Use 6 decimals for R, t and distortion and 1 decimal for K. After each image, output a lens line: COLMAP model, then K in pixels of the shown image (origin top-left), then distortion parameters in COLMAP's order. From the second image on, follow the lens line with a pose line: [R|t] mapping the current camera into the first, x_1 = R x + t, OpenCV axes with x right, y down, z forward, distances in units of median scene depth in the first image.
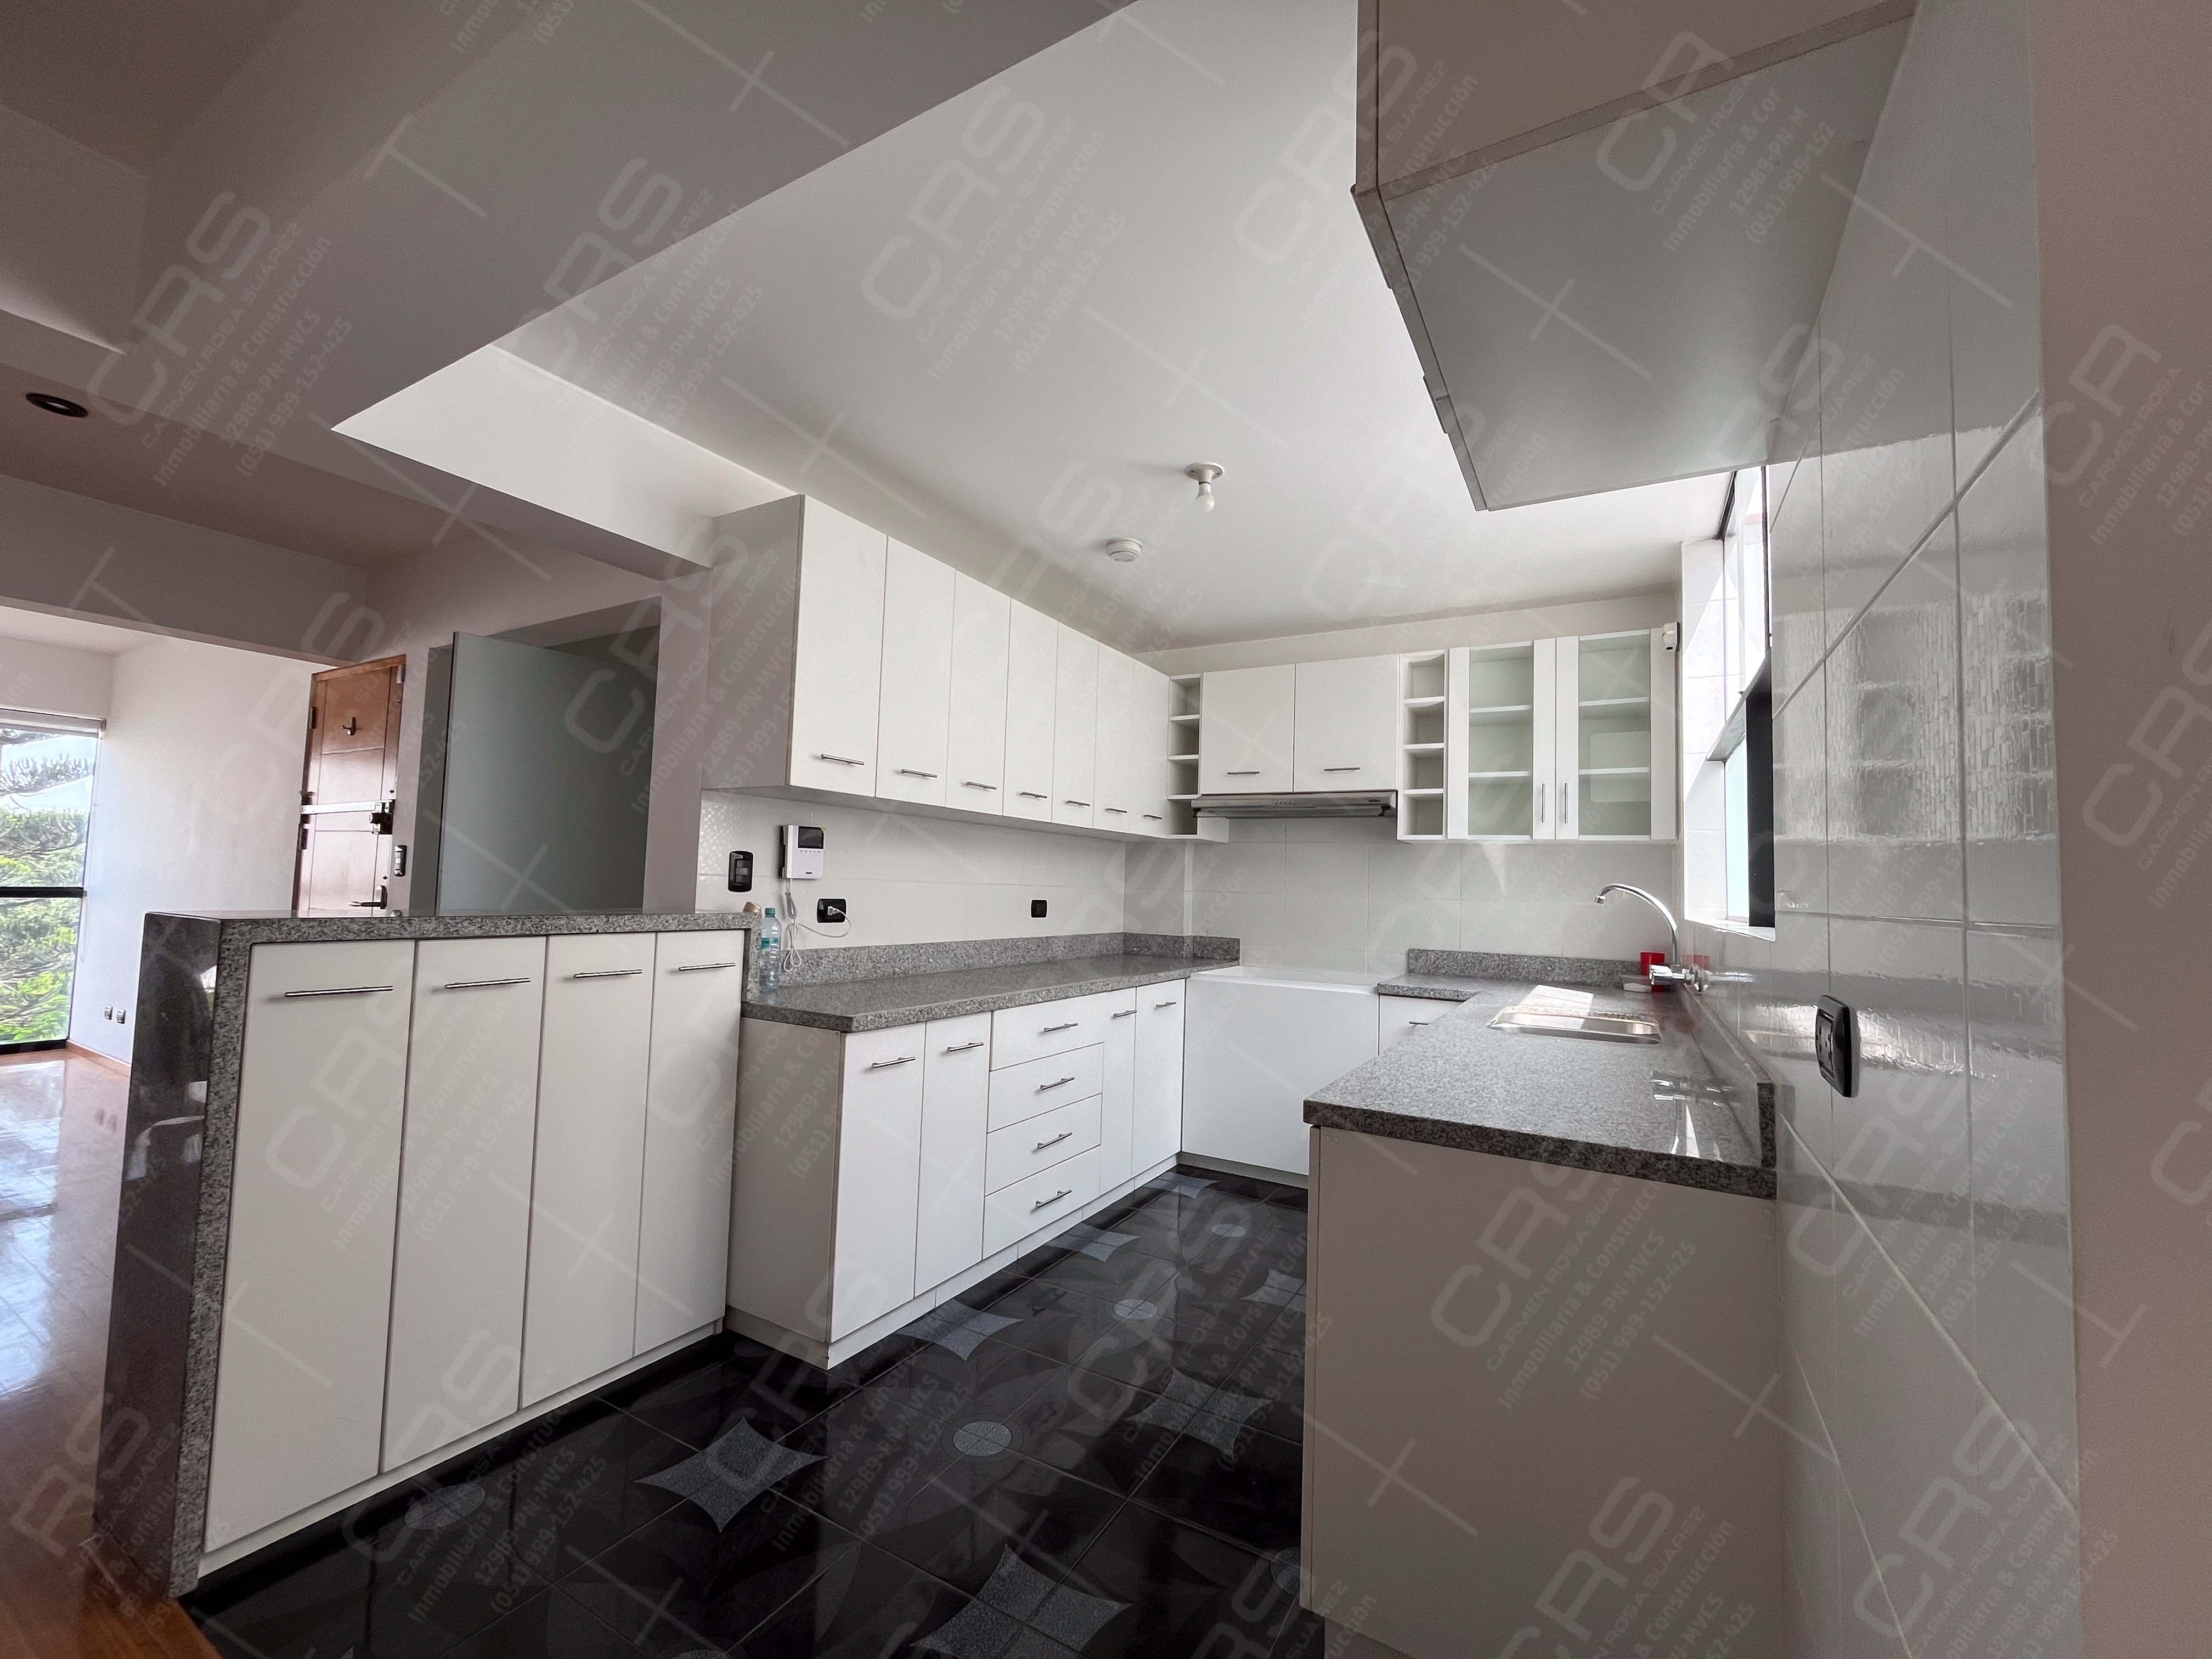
lens RADIAL K [[899.5, 0, 1101.7], [0, 899.5, 839.7], [0, 0, 1]] dist [-0.006117, 0.000050]
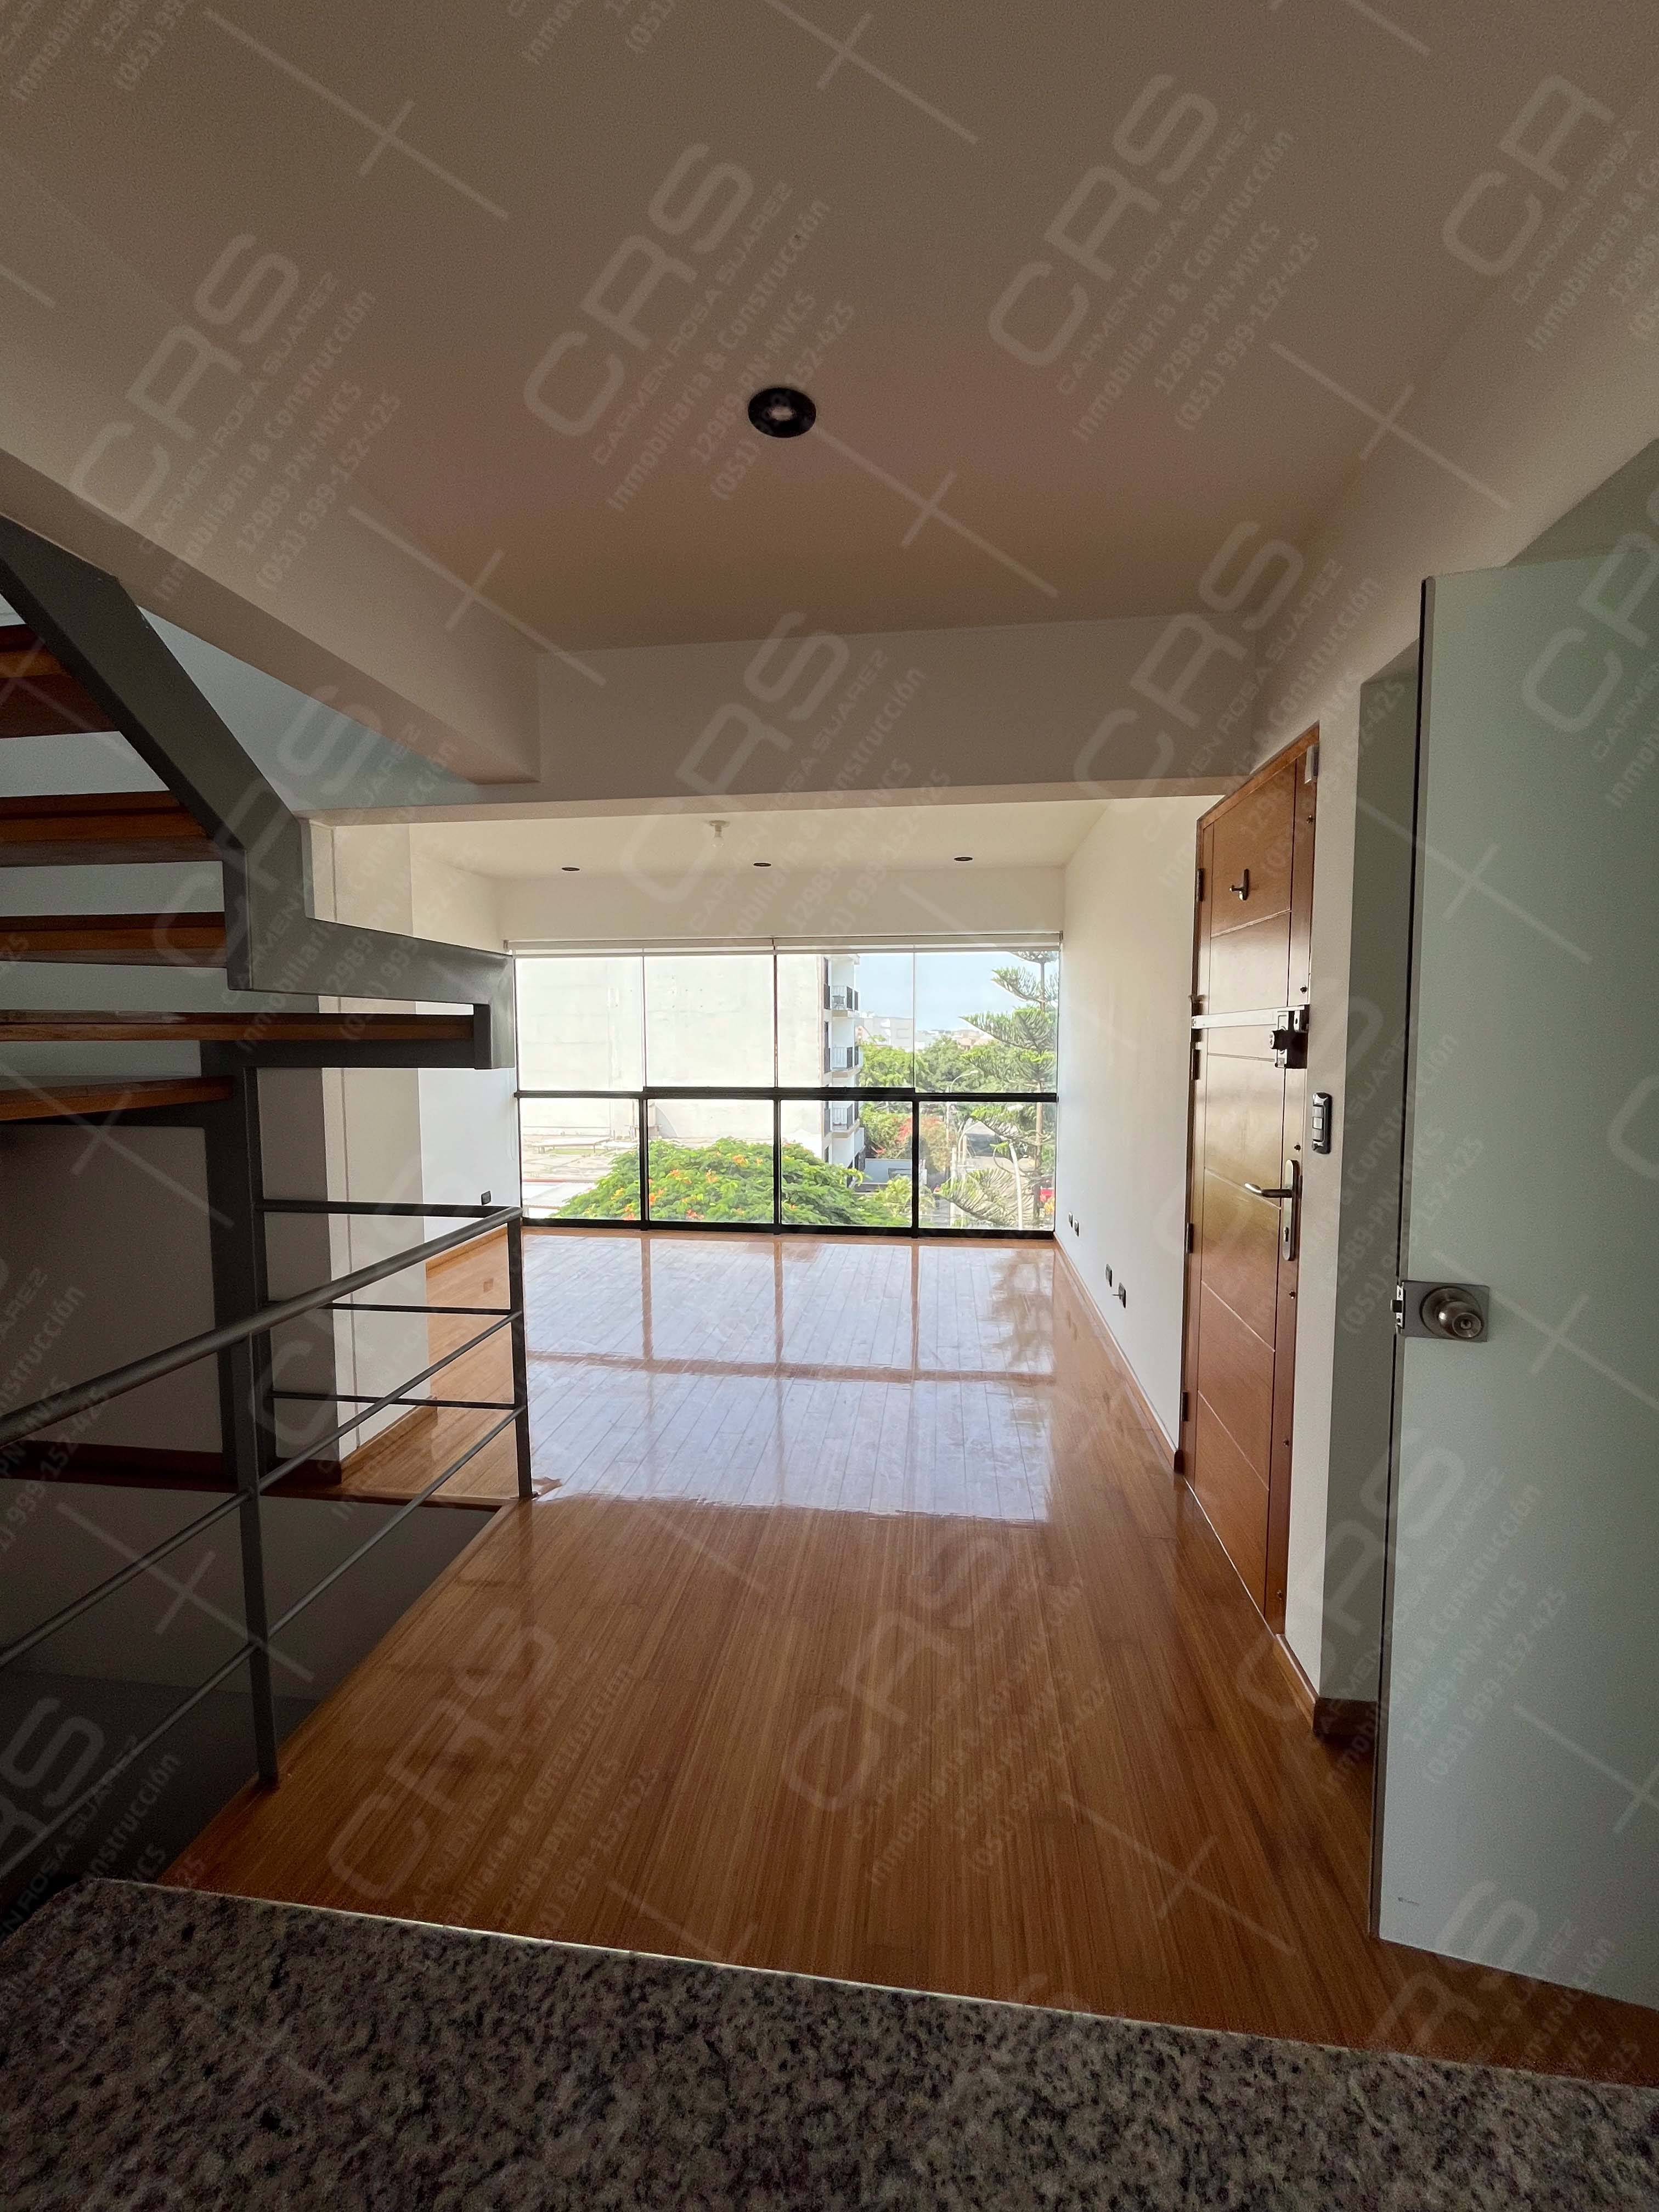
lens RADIAL K [[899.5, 0, 829.5], [0, 899.5, 1106.0], [0, 0, 1]] dist [-0.006117, 0.000050]
pose [[0.388551, 0.038251, -0.920633, -0.374112], [0.070719, 0.994953, 0.071186, -0.039695], [0.918709, -0.092766, 0.383885, 0.486691]]
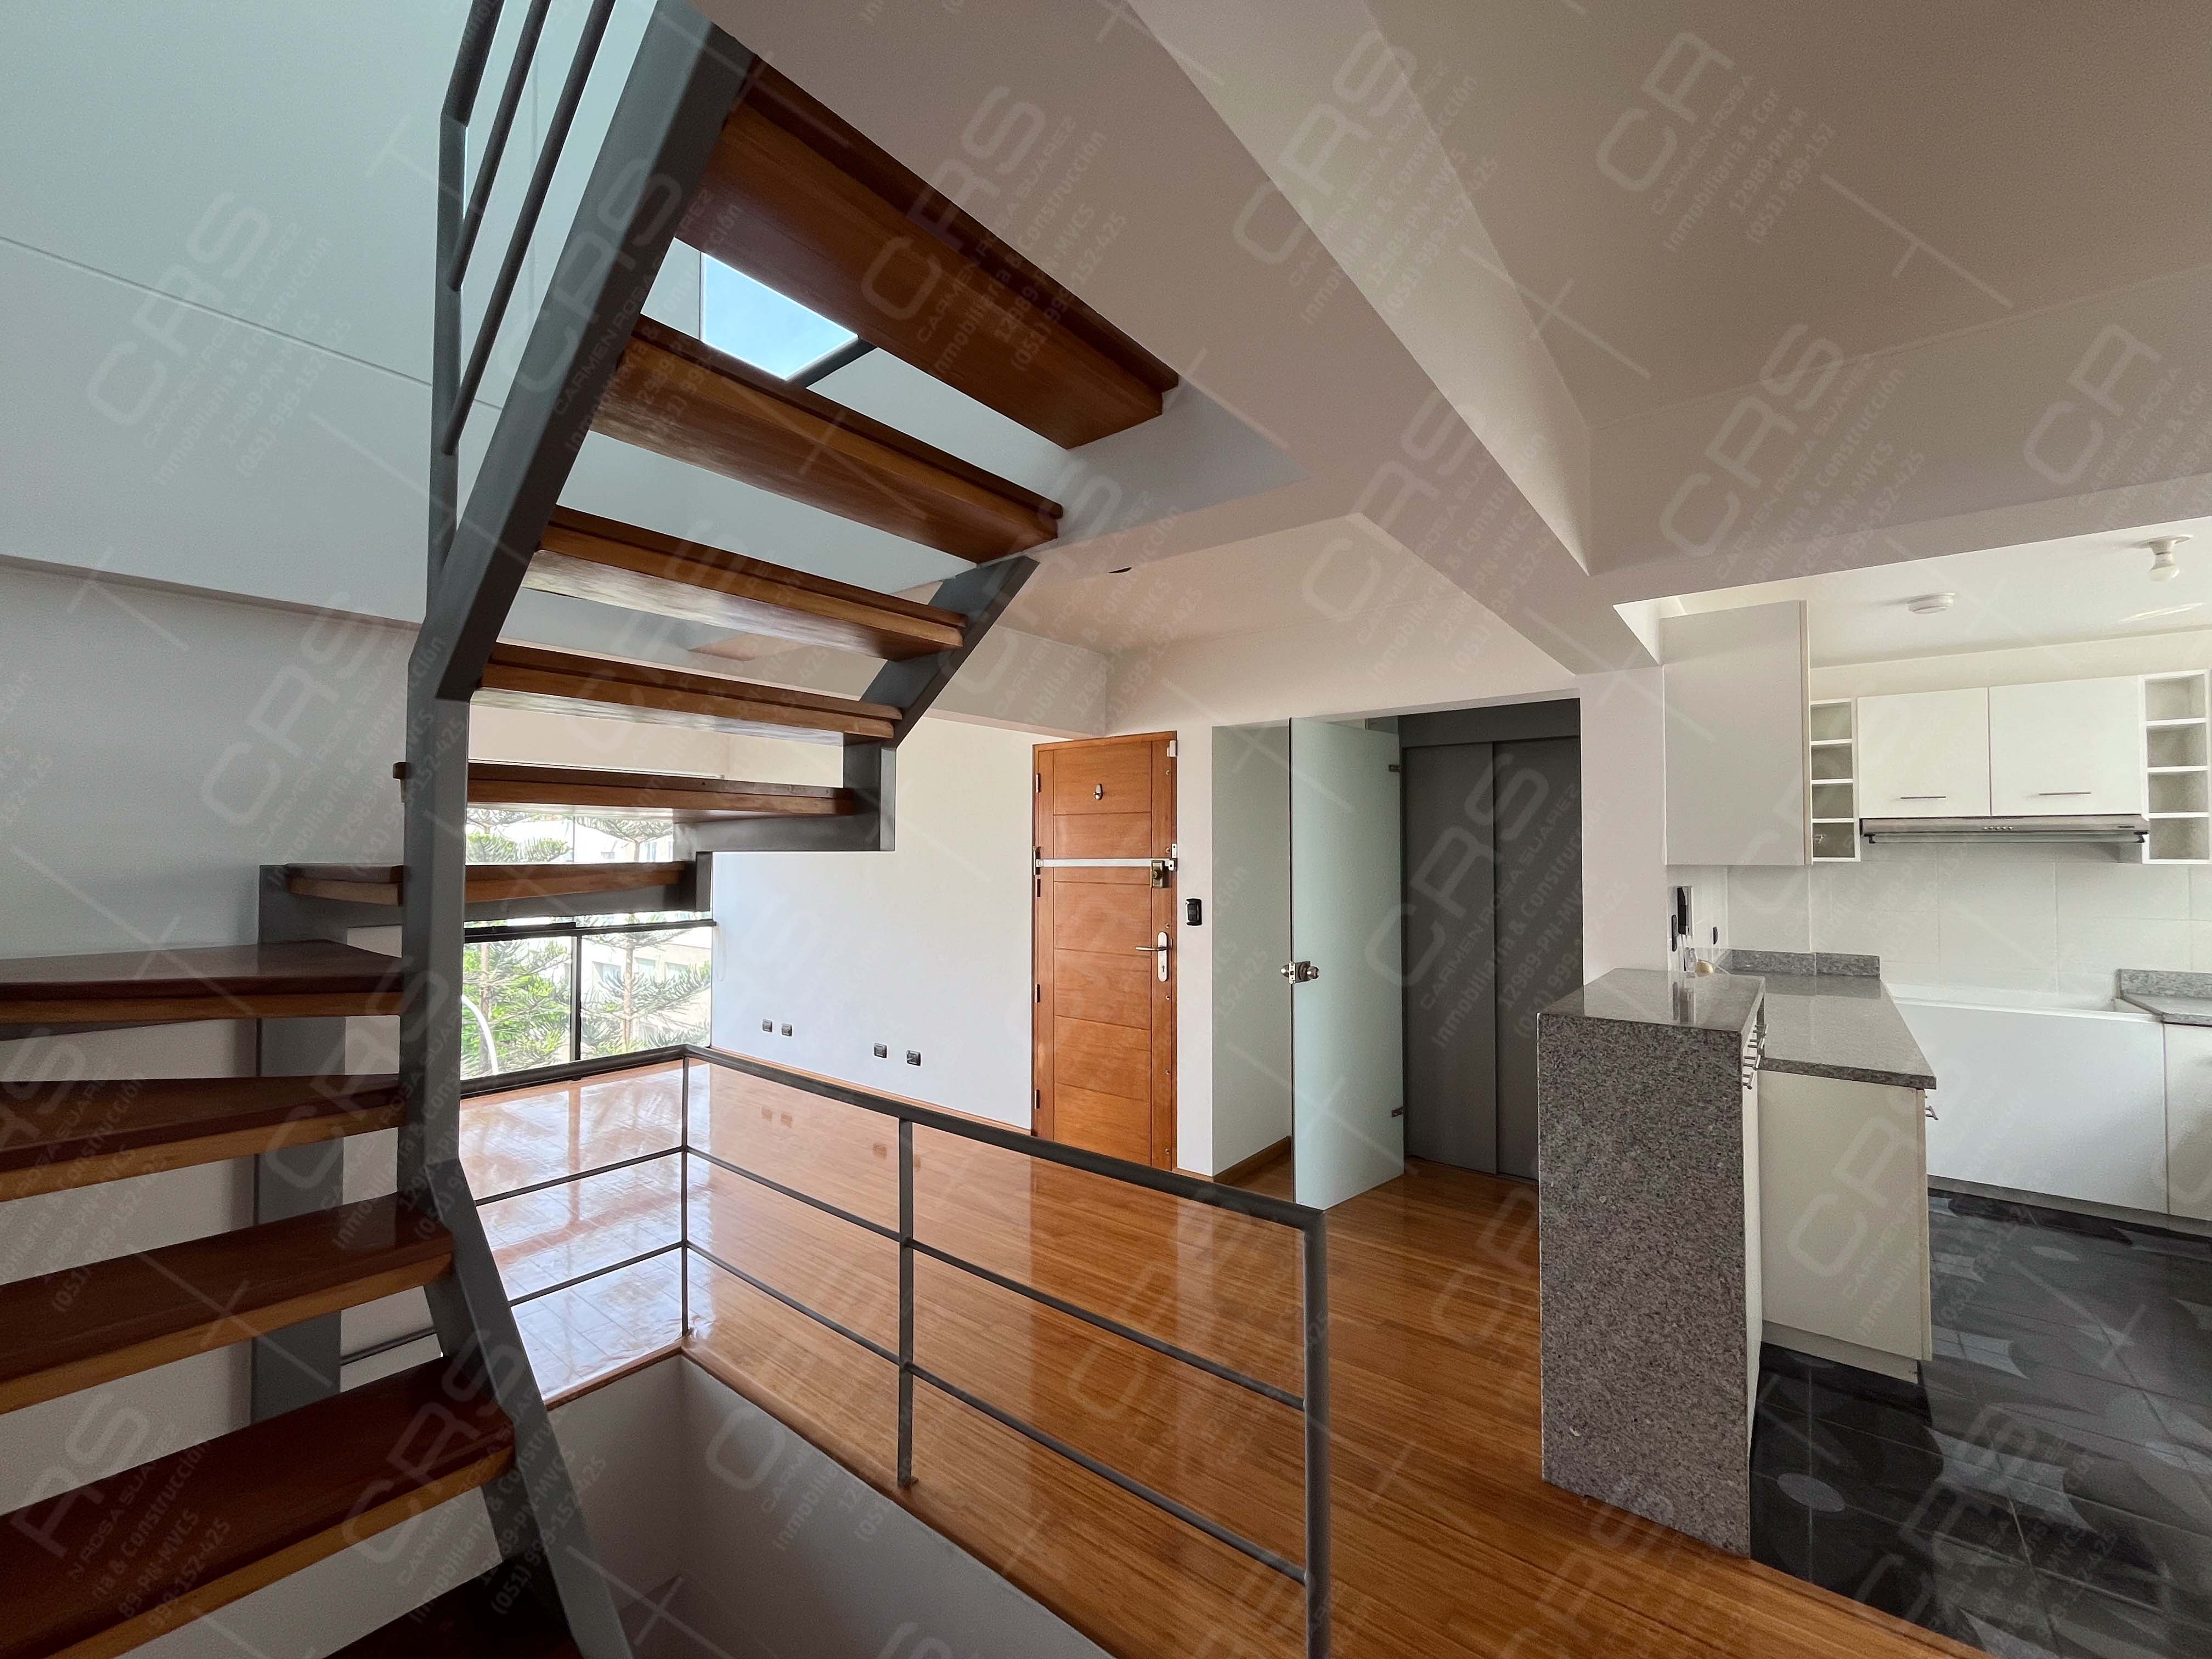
lens RADIAL K [[899.5, 0, 1101.7], [0, 899.5, 839.7], [0, 0, 1]] dist [-0.006117, 0.000050]
pose [[0.987922, -0.031477, -0.151724, -0.651820], [0.036306, 0.998915, 0.029161, -0.097213], [0.150642, -0.034317, 0.987993, -0.140776]]
